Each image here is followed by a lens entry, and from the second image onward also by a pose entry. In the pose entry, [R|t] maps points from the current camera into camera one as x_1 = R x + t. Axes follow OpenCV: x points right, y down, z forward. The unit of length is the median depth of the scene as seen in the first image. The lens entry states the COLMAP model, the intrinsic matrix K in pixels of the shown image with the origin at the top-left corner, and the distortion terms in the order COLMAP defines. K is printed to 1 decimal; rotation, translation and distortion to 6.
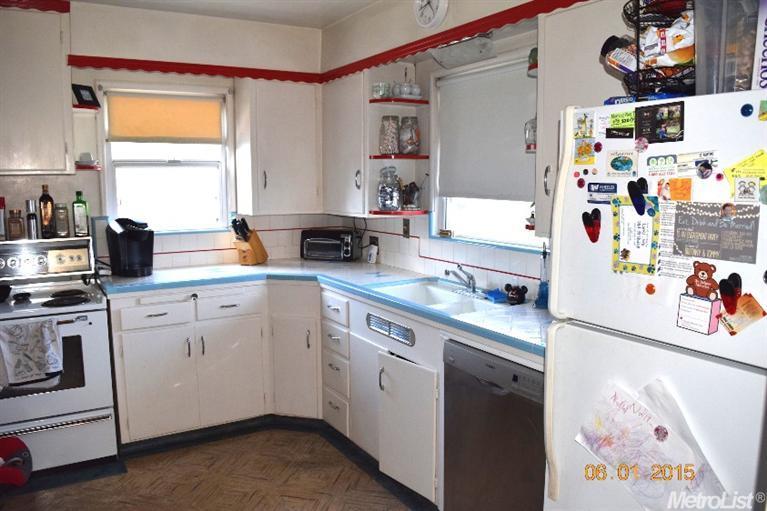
lens RADIAL K [[604.8, 0, 383.5], [0, 604.8, 255.5], [0, 0, 1]] dist [-0.081689, 0.000739]
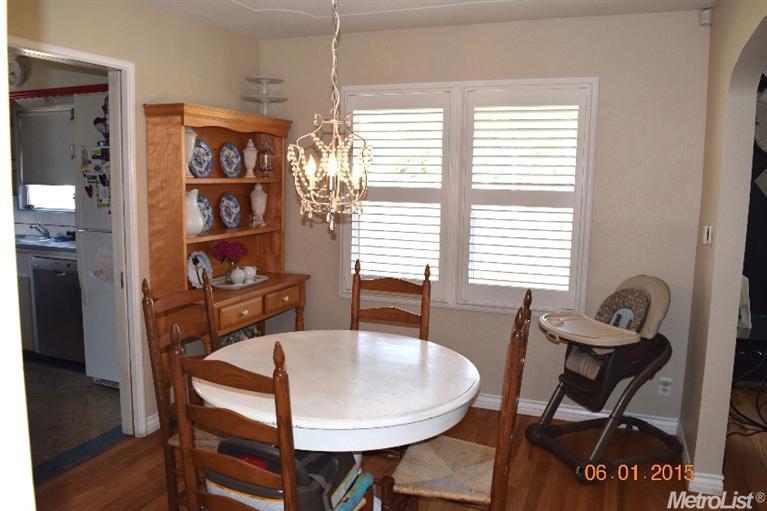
lens RADIAL K [[604.8, 0, 383.5], [0, 604.8, 255.5], [0, 0, 1]] dist [-0.081689, 0.000739]
pose [[0.798018, -0.060826, 0.599556, -0.213392], [0.056848, 0.998055, 0.025589, 0.252377], [-0.599946, 0.013663, 0.799924, -1.973976]]
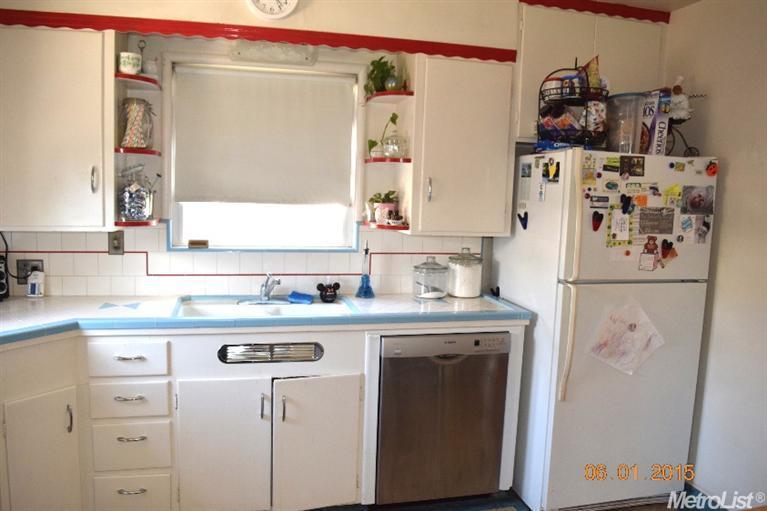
lens RADIAL K [[604.8, 0, 383.5], [0, 604.8, 255.5], [0, 0, 1]] dist [-0.081689, 0.000739]
pose [[0.287694, -0.093107, 0.953186, -1.505767], [0.088457, 0.993592, 0.070355, -0.131545], [-0.953629, 0.064075, 0.294086, 1.127806]]
